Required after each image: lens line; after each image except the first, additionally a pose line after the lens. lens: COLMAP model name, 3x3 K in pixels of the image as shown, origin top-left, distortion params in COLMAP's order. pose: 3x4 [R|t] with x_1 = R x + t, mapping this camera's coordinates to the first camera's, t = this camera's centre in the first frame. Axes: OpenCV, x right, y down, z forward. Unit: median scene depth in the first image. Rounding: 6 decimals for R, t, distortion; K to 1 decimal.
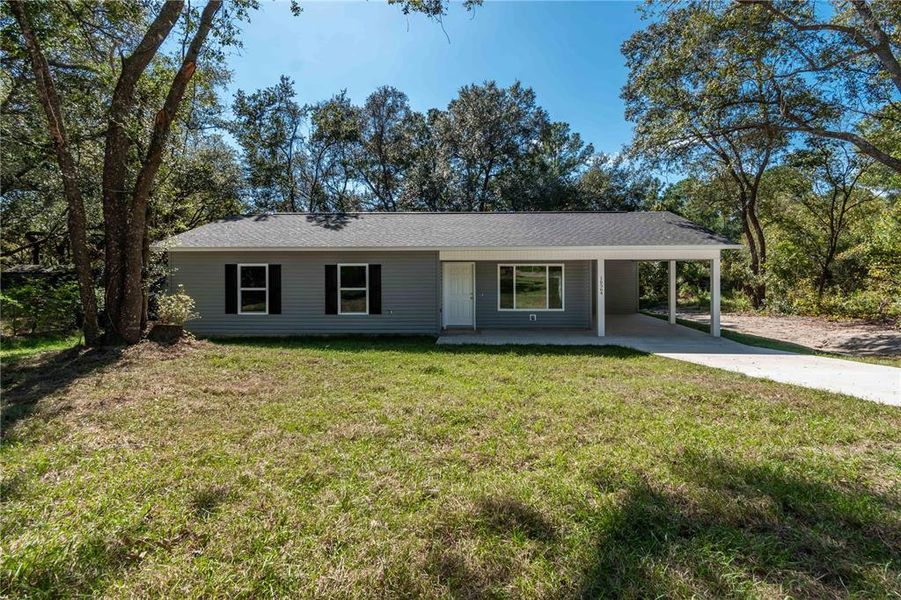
lens RADIAL K [[403.9, 0, 449.7], [0, 403.9, 304.8], [0, 0, 1]] dist [0.000513, 0.000000]
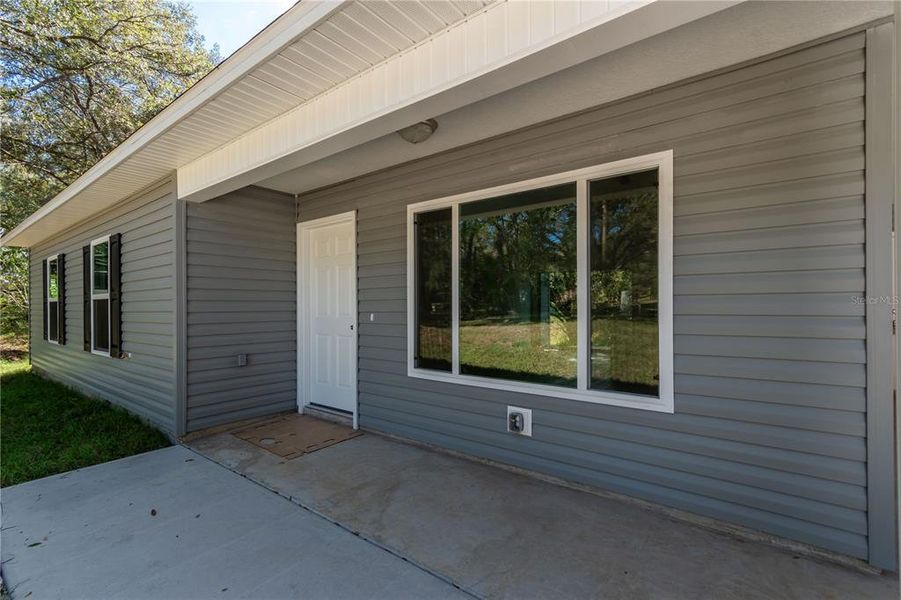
lens RADIAL K [[403.9, 0, 449.7], [0, 403.9, 304.8], [0, 0, 1]] dist [0.000513, 0.000000]
pose [[0.822234, -0.002038, -0.569145, 0.302060], [-0.047425, 0.996271, -0.072082, -0.015075], [0.567170, 0.086260, 0.819071, 0.800056]]
